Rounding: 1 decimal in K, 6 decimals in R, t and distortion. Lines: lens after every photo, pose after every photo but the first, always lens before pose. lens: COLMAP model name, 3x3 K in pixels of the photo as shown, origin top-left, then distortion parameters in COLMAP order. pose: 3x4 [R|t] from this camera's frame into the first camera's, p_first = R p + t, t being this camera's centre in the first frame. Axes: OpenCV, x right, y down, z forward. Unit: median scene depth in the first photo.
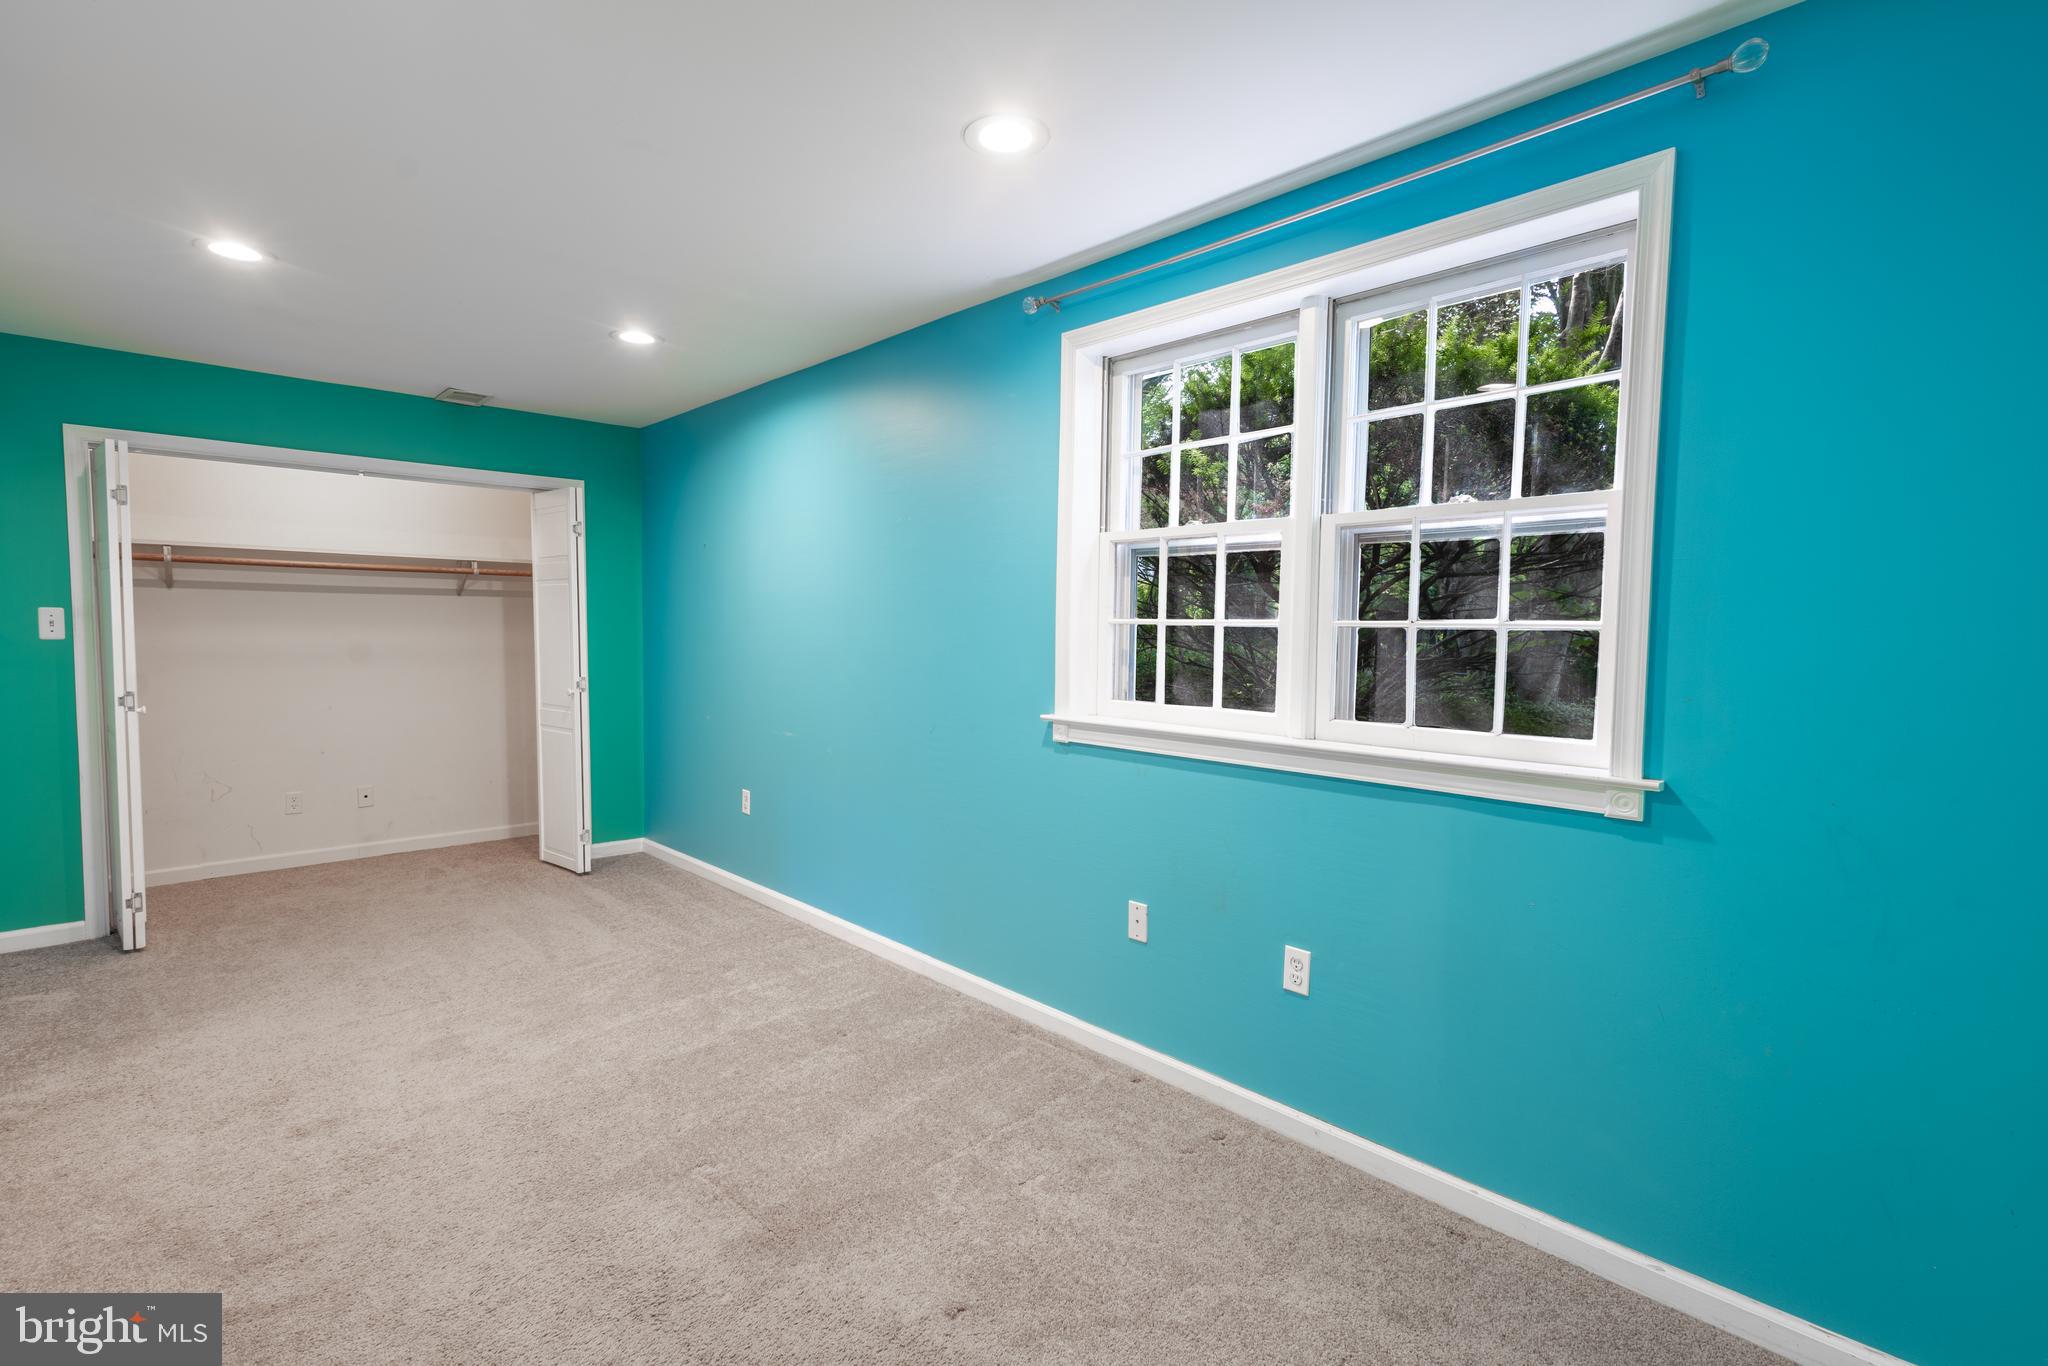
lens RADIAL K [[939.2, 0, 1024.3], [0, 939.2, 689.0], [0, 0, 1]] dist [0.004520, 0.000052]
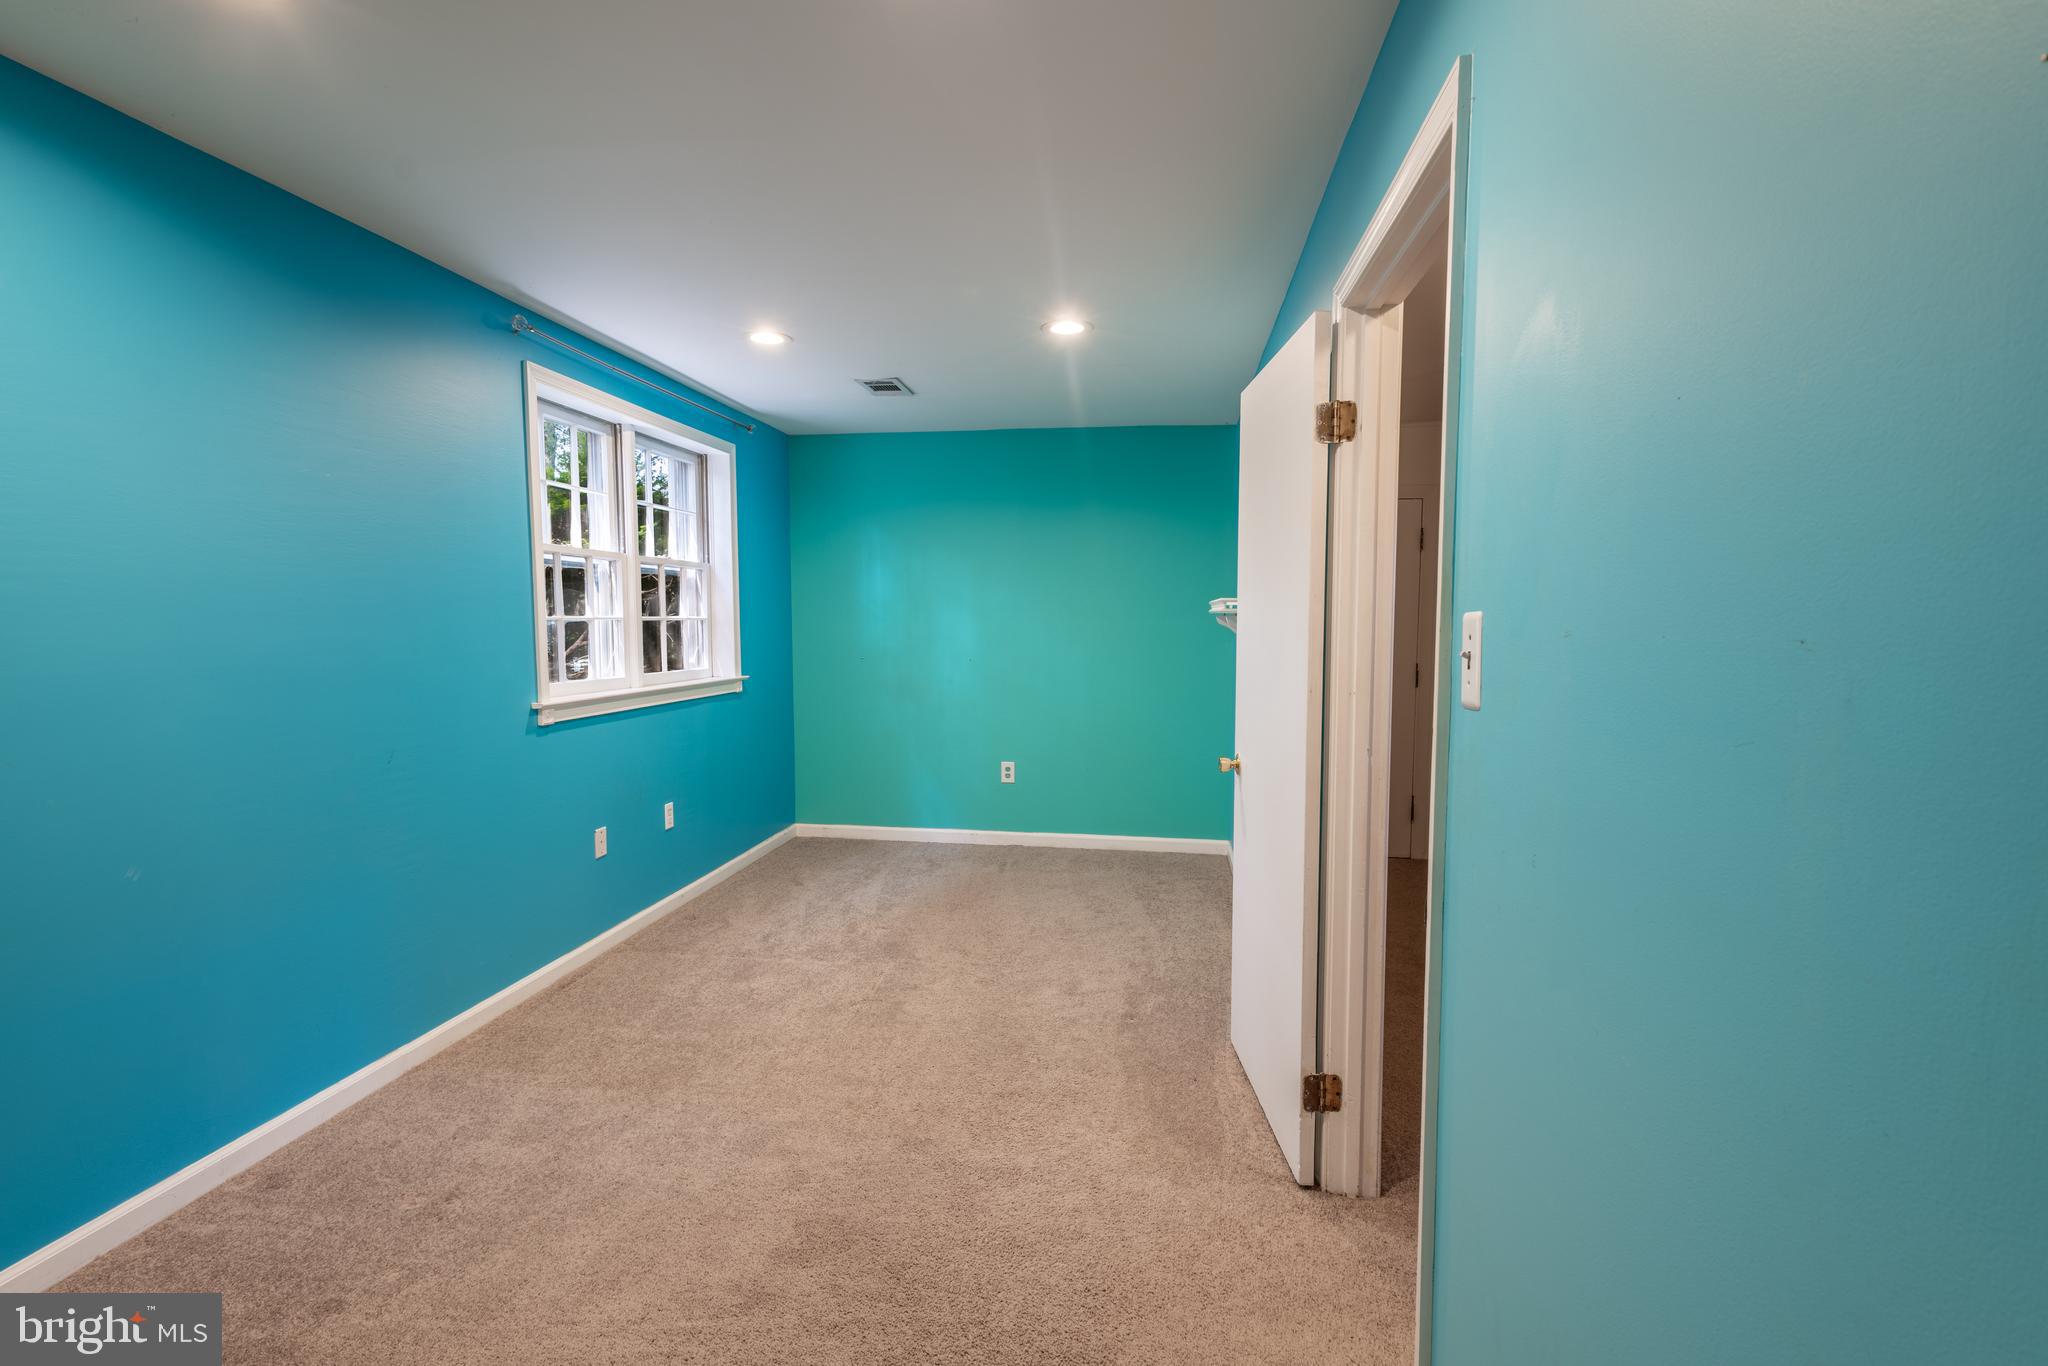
lens RADIAL K [[939.2, 0, 1025.0], [0, 939.2, 683.5], [0, 0, 1]] dist [0.004520, 0.000052]
pose [[-0.613962, -0.070327, 0.786196, -1.336047], [0.038617, 0.992154, 0.118908, -0.116990], [-0.788390, 0.103366, -0.606429, 1.362901]]
